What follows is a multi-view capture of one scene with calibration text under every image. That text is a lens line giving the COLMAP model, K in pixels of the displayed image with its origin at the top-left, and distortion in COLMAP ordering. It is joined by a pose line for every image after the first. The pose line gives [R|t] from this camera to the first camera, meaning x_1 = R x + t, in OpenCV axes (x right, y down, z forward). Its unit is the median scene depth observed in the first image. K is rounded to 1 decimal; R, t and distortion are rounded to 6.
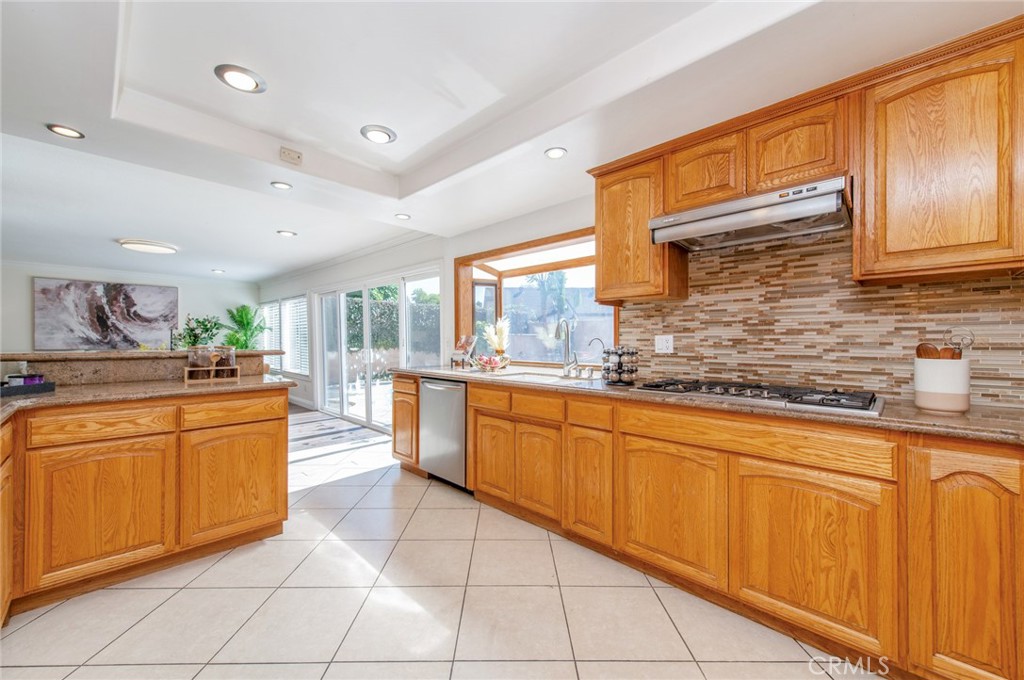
lens RADIAL K [[401.7, 0, 512.9], [0, 401.7, 340.7], [0, 0, 1]] dist [0.015601, -0.003845]
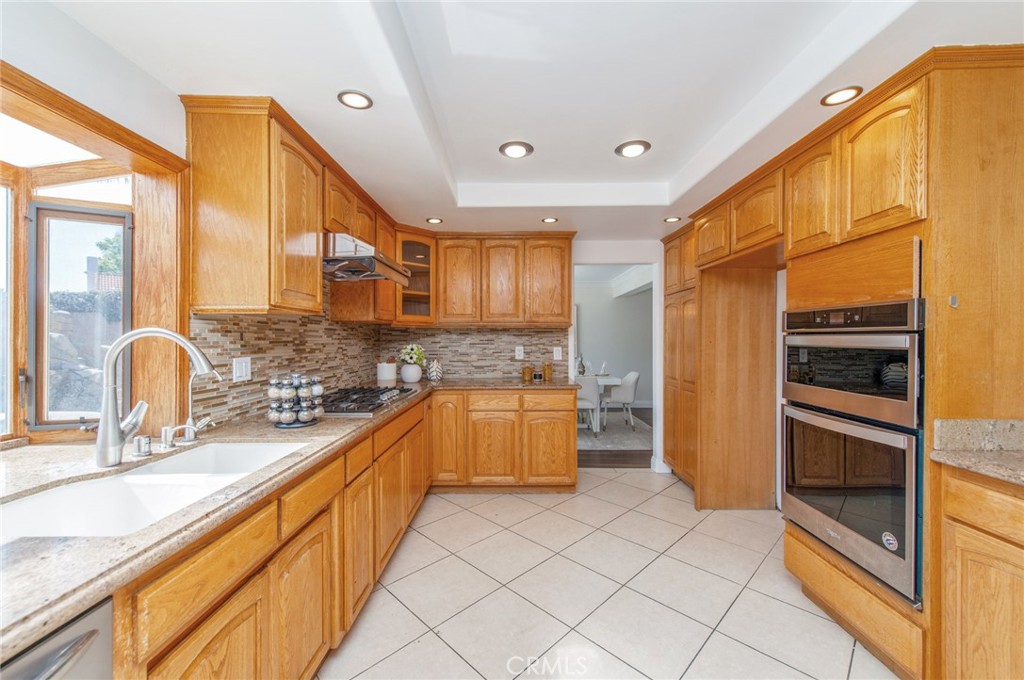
lens RADIAL K [[401.7, 0, 511.6], [0, 401.7, 339.0], [0, 0, 1]] dist [0.015601, -0.003845]
pose [[-0.699173, -0.011859, 0.714854, -0.545288], [-0.014793, 0.999888, 0.002120, -0.060170], [-0.714799, -0.009093, -0.699271, 1.227153]]
